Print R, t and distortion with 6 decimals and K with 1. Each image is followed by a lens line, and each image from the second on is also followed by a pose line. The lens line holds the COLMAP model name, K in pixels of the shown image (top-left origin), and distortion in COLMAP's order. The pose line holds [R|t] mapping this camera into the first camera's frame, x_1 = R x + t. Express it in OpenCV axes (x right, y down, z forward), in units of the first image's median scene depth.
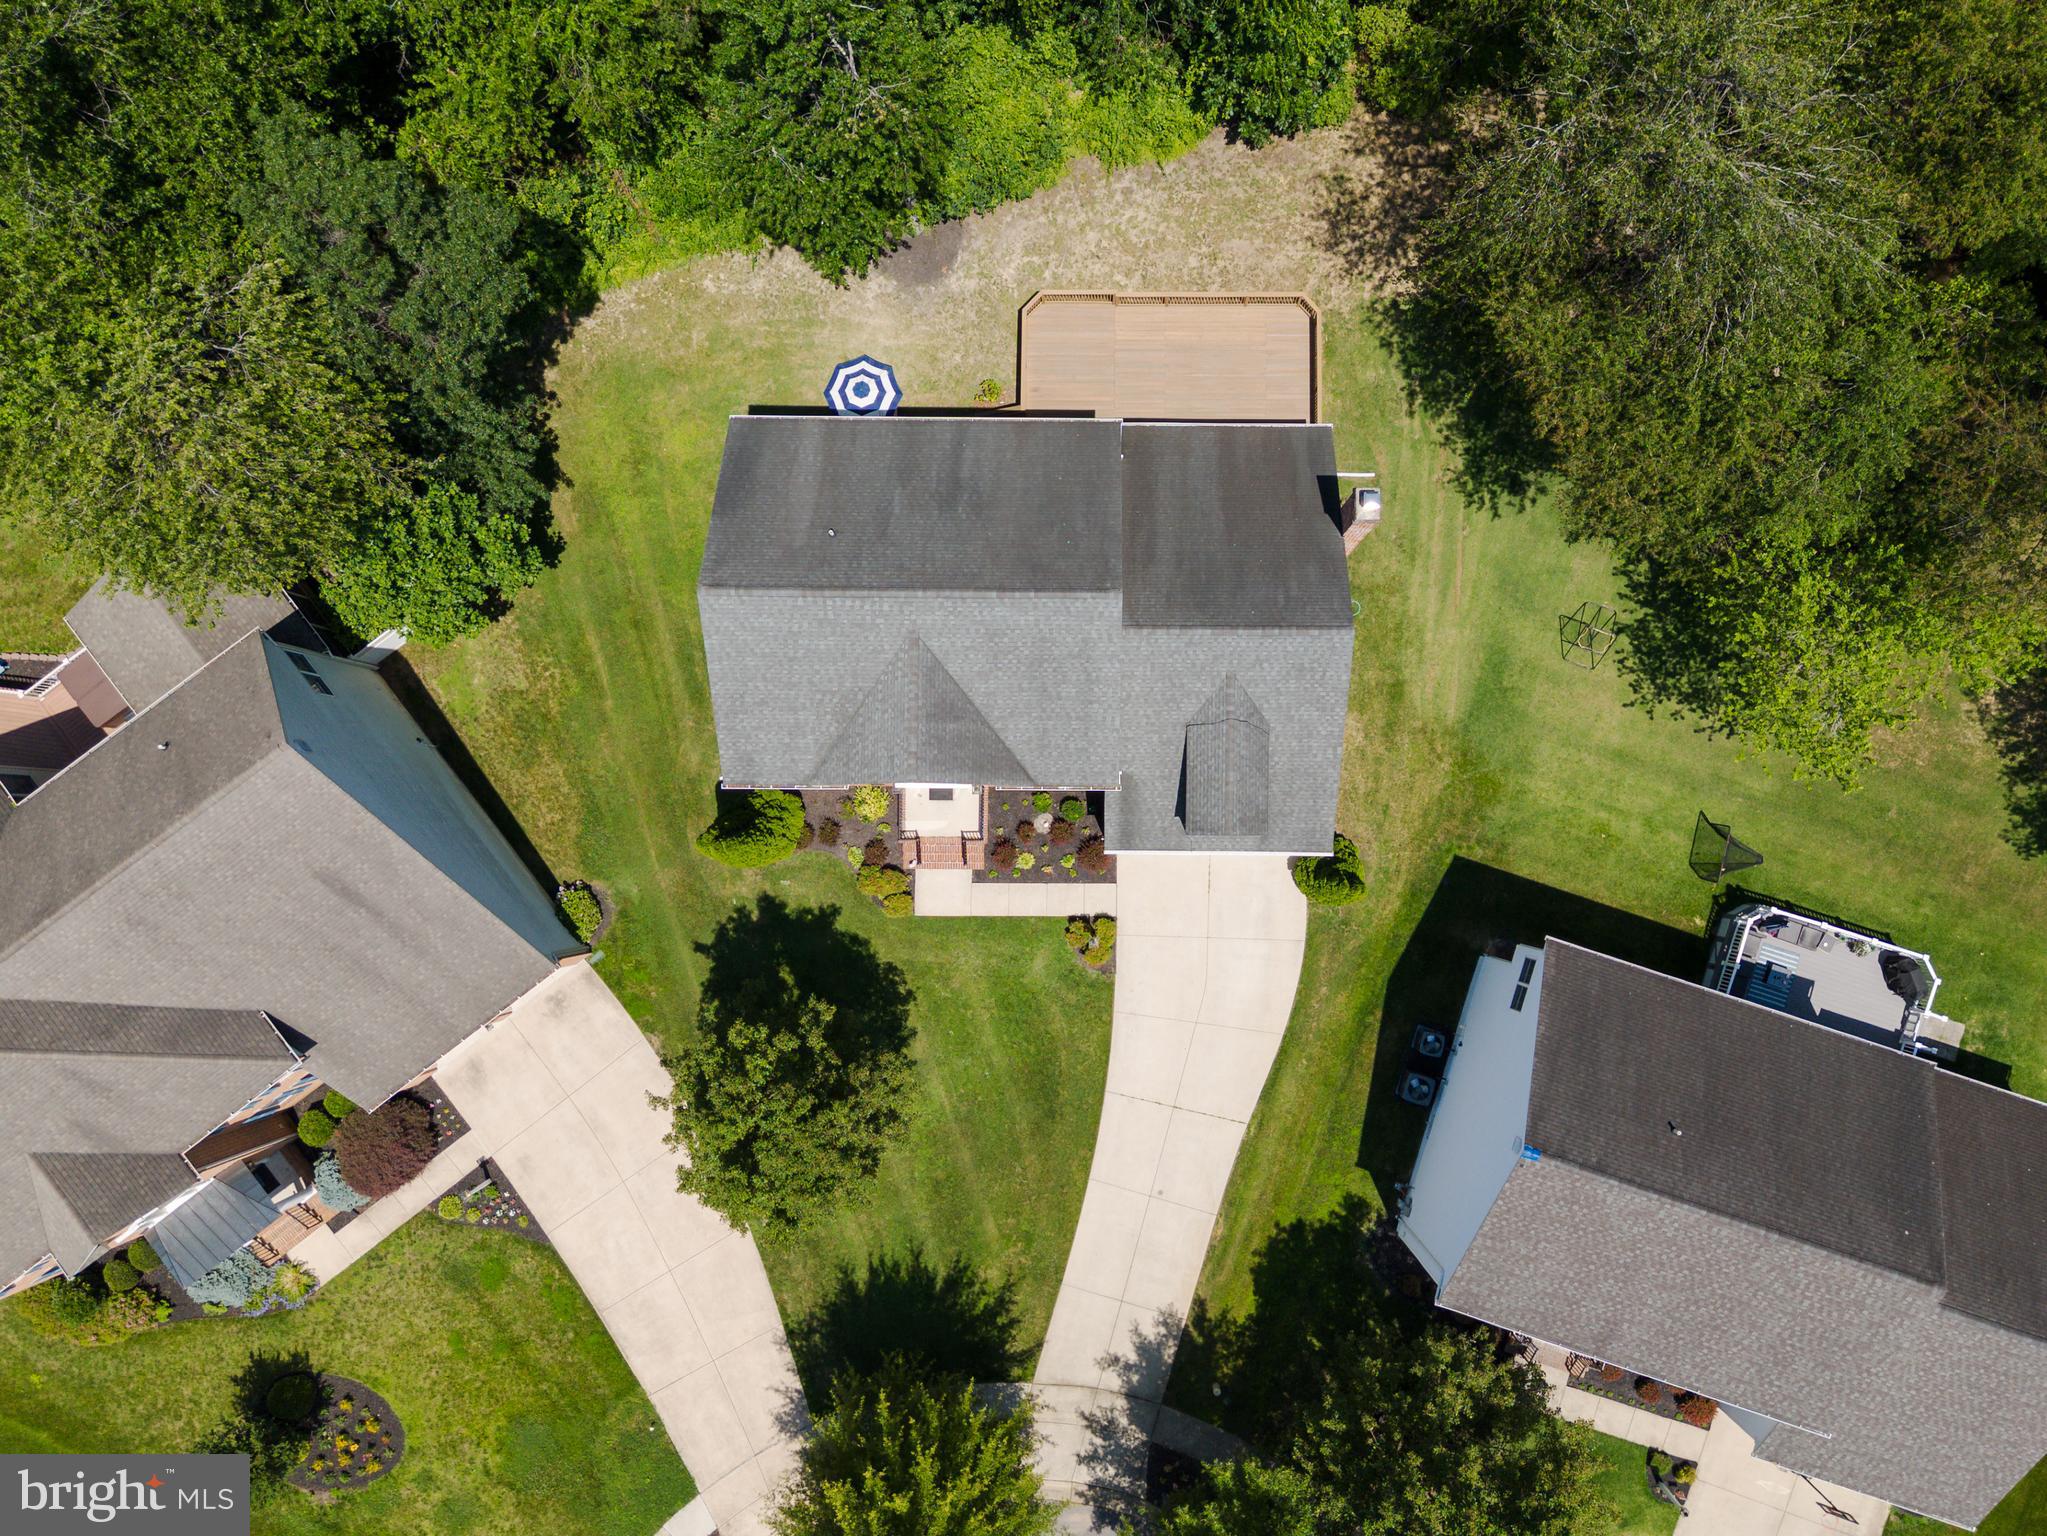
lens RADIAL K [[1547.2, 0, 1082.1], [0, 1547.2, 772.9], [0, 0, 1]] dist [0.052002, -0.050557]
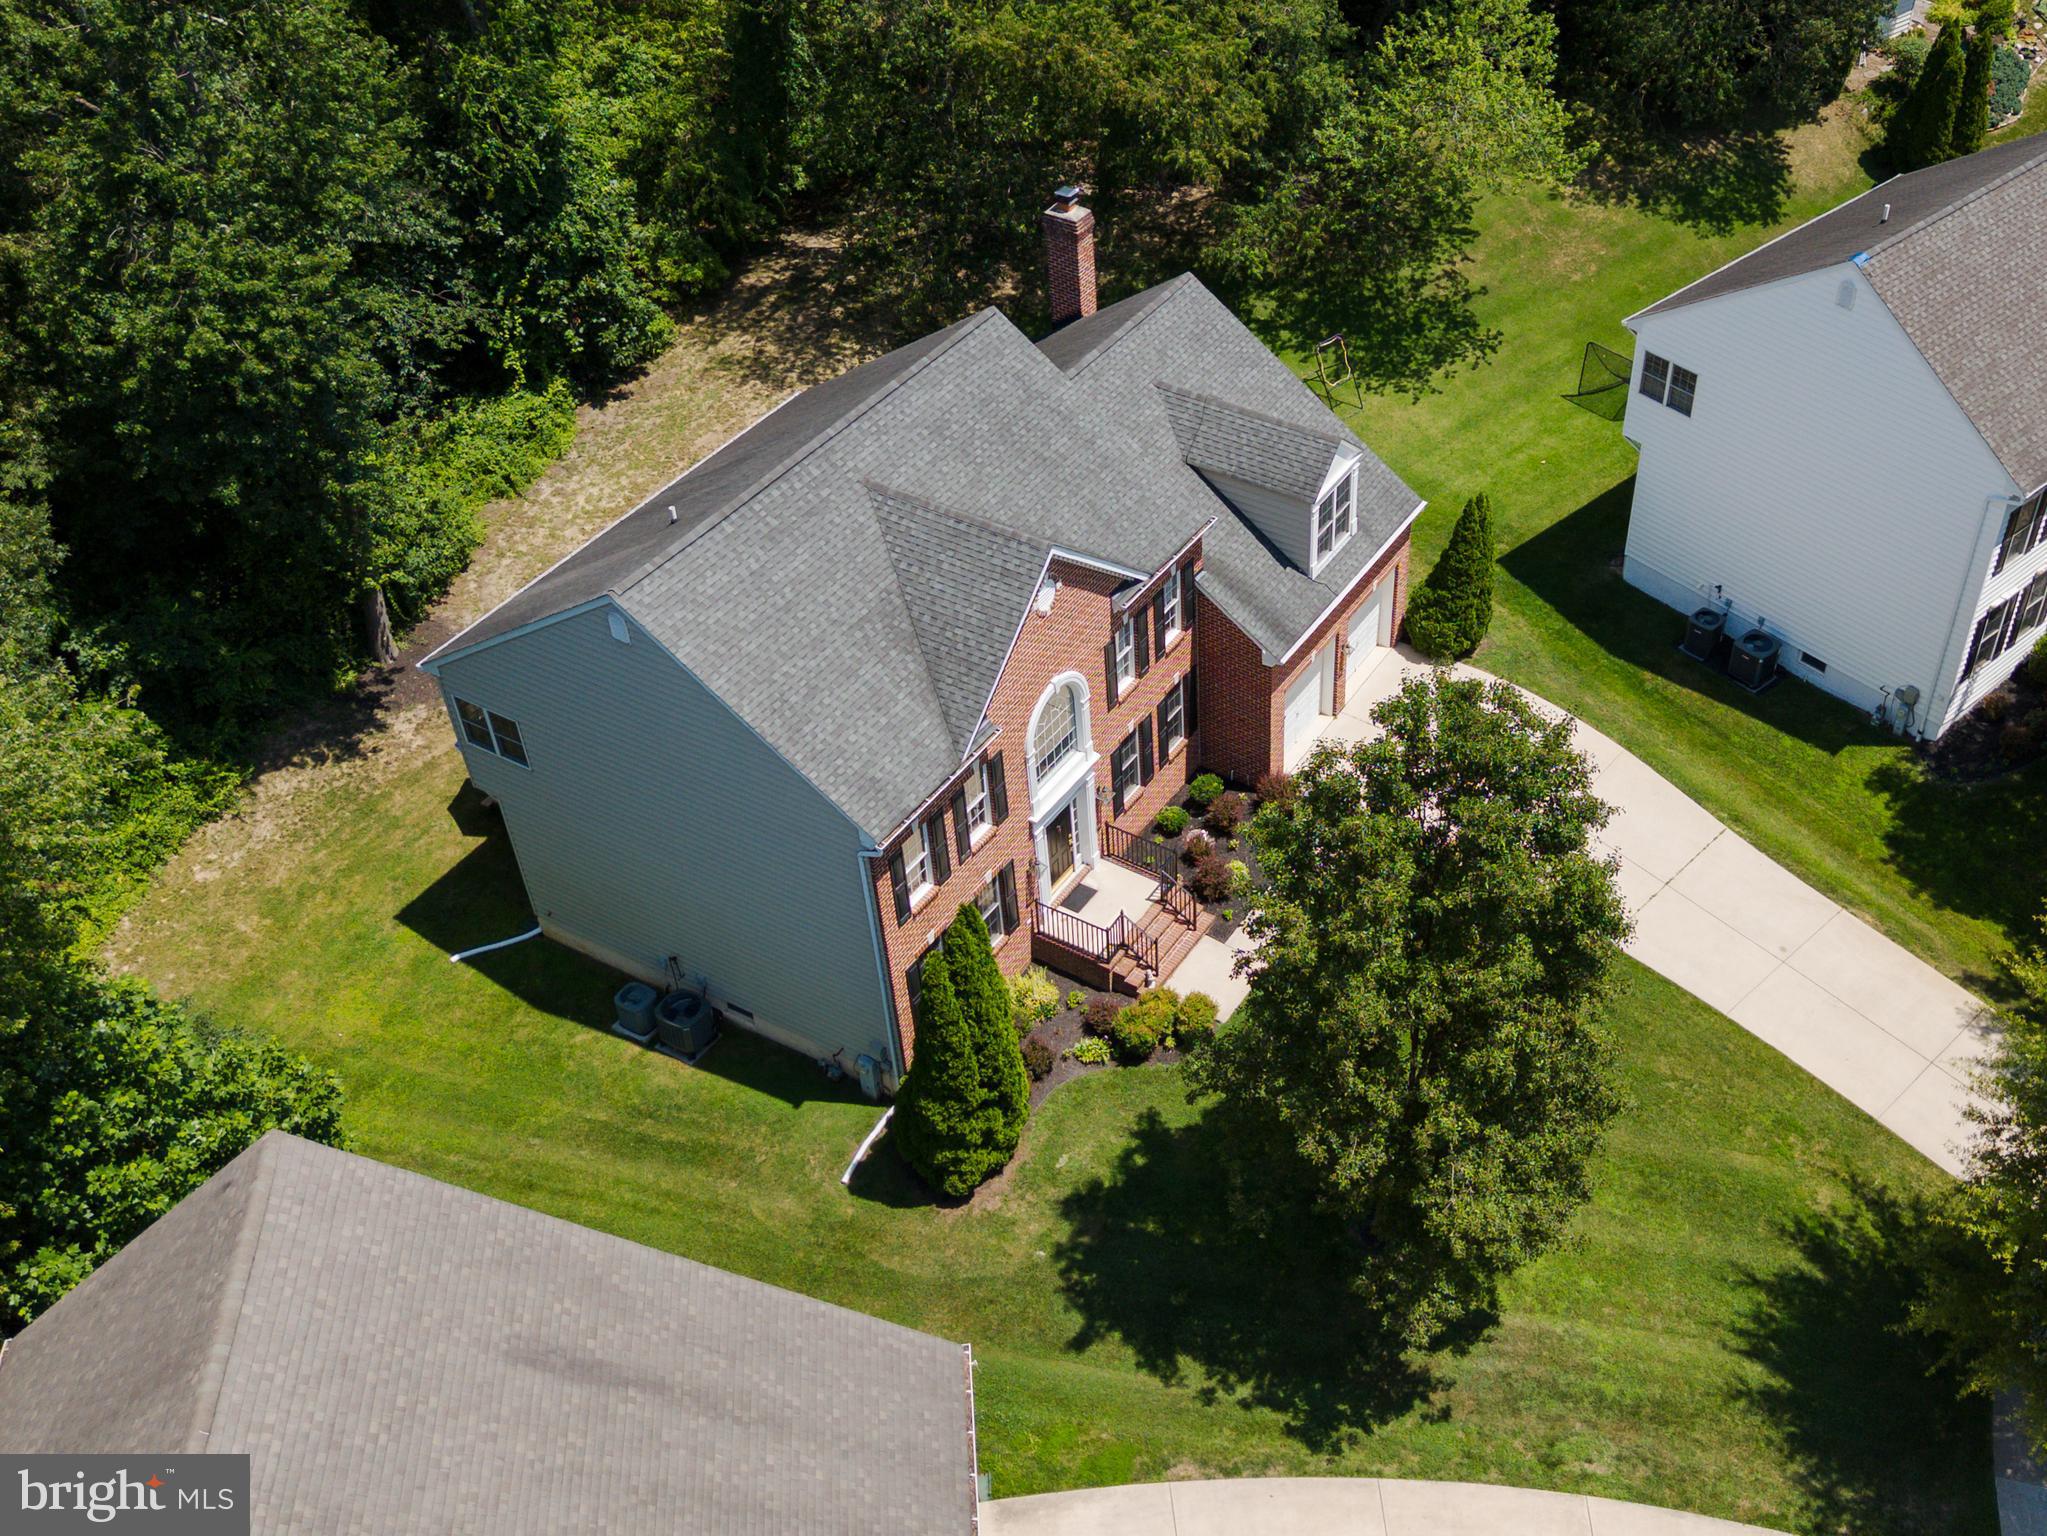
lens RADIAL K [[2037.1, 0, 1276.7], [0, 2037.1, 830.6], [0, 0, 1]] dist [0.089885, -0.159805]
pose [[0.476491, -0.590894, 0.650999, -0.578096], [0.878016, 0.357907, -0.317791, 0.339354], [-0.045217, 0.723012, 0.689354, 0.386623]]
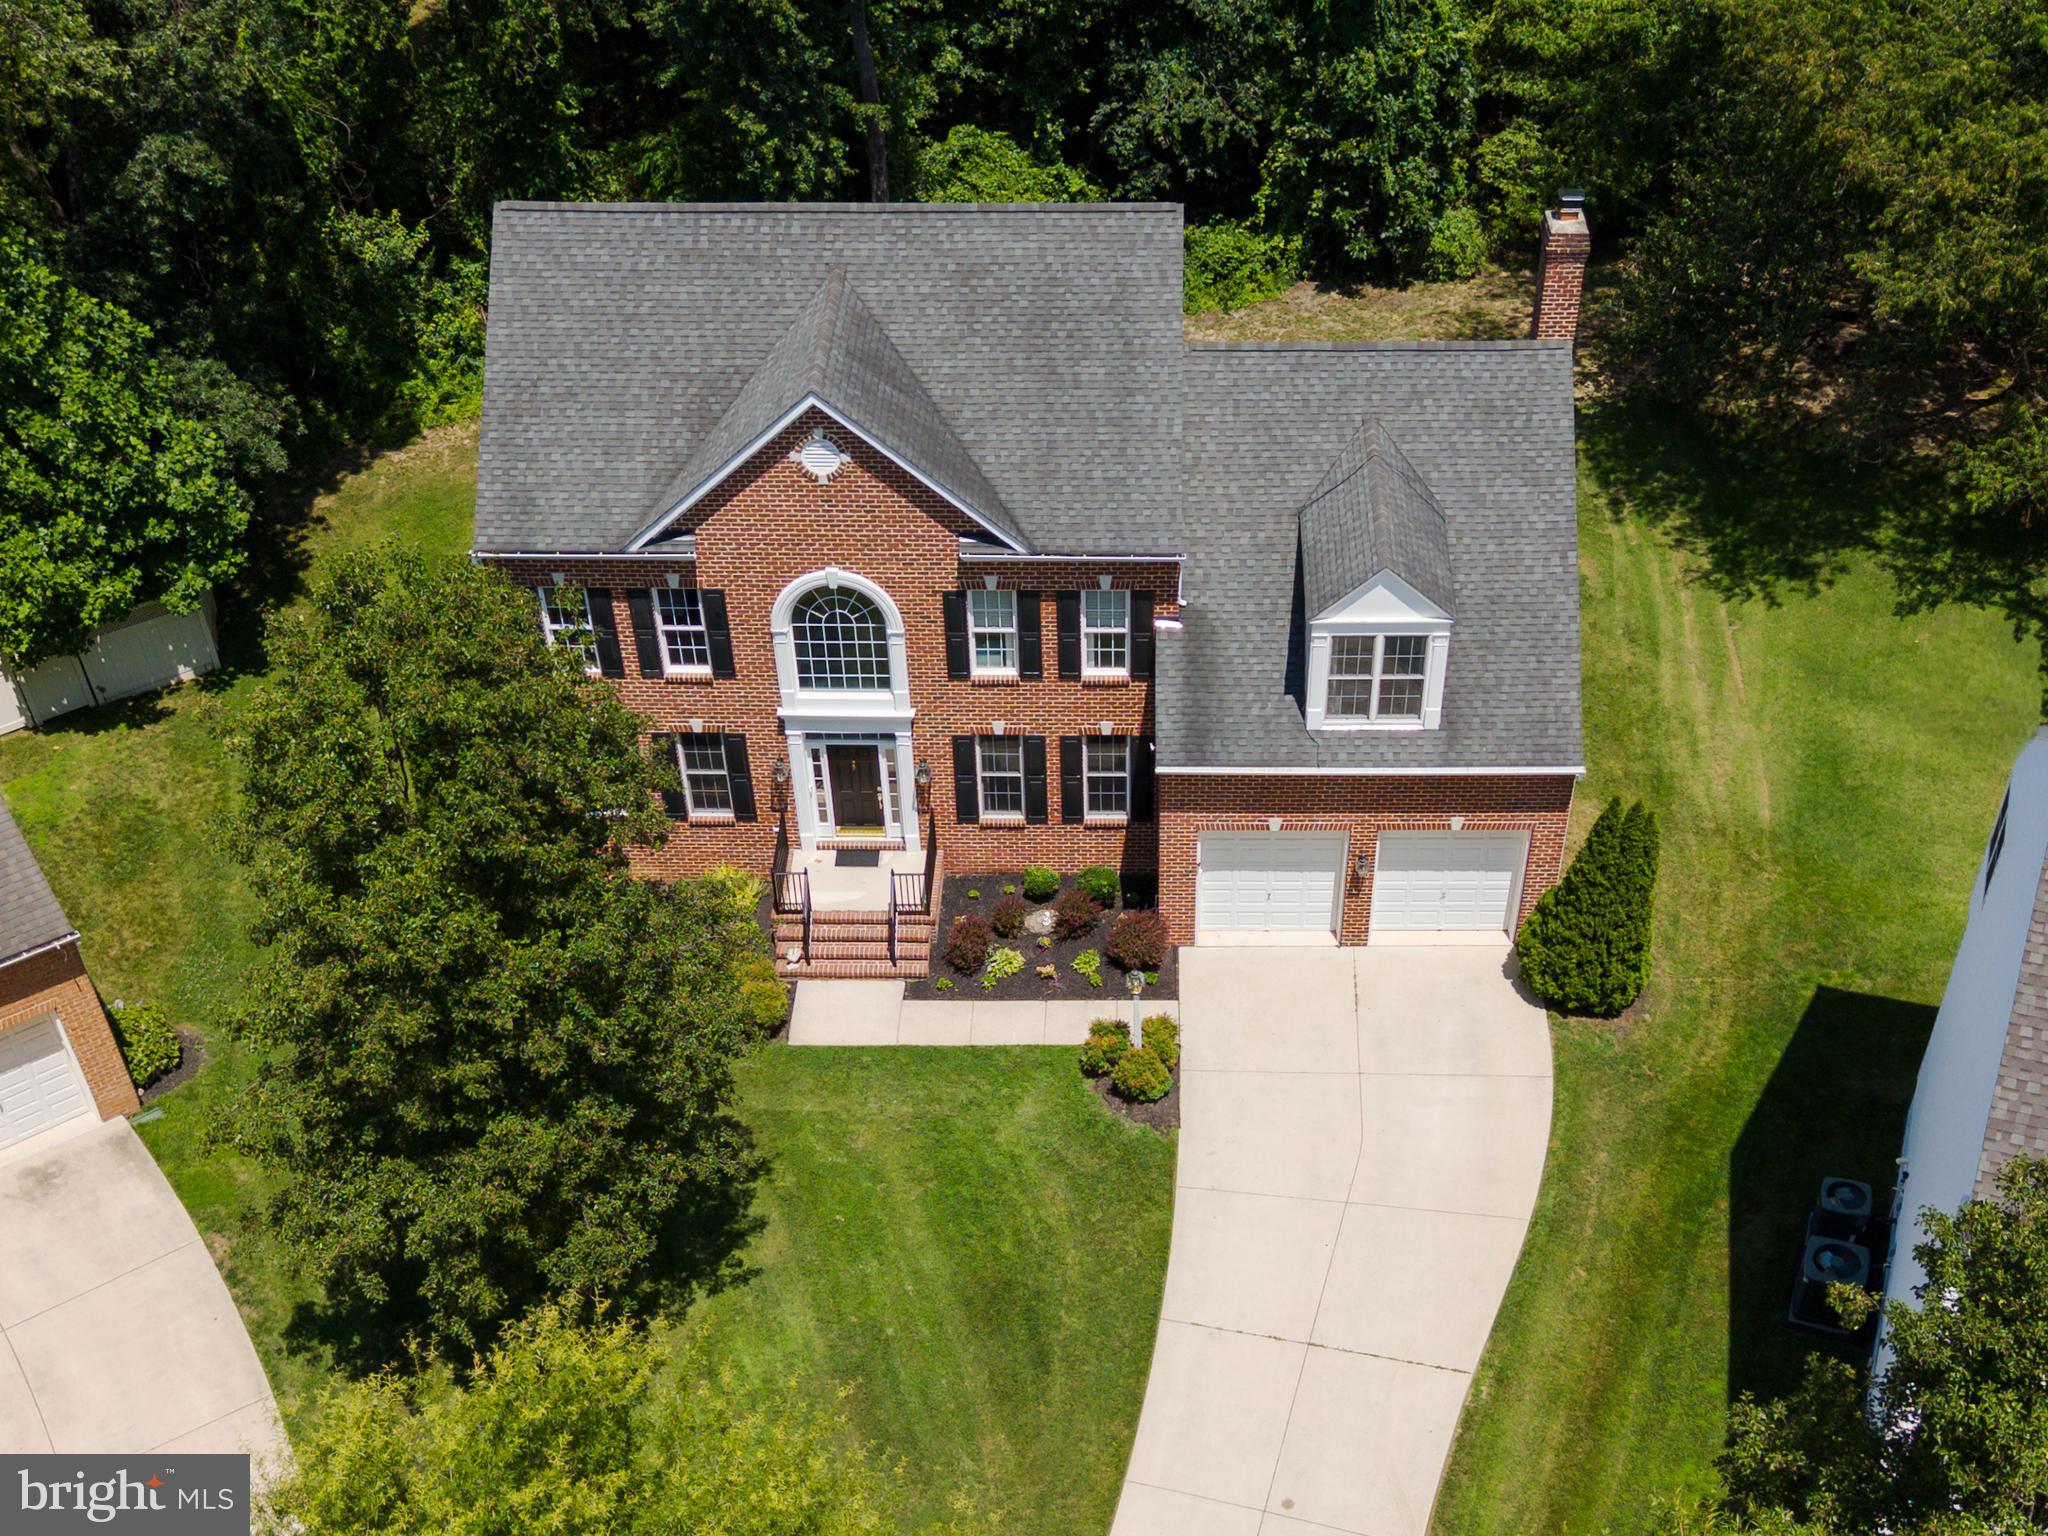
lens RADIAL K [[2311.1, 0, 1111.6], [0, 2311.1, 1176.3], [0, 0, 1]] dist [0.035793, -0.034842]
pose [[0.999972, 0.005247, -0.005319, 0.004108], [-0.007456, 0.746737, -0.665077, 0.633494], [0.000482, 0.665098, 0.746756, 0.455044]]
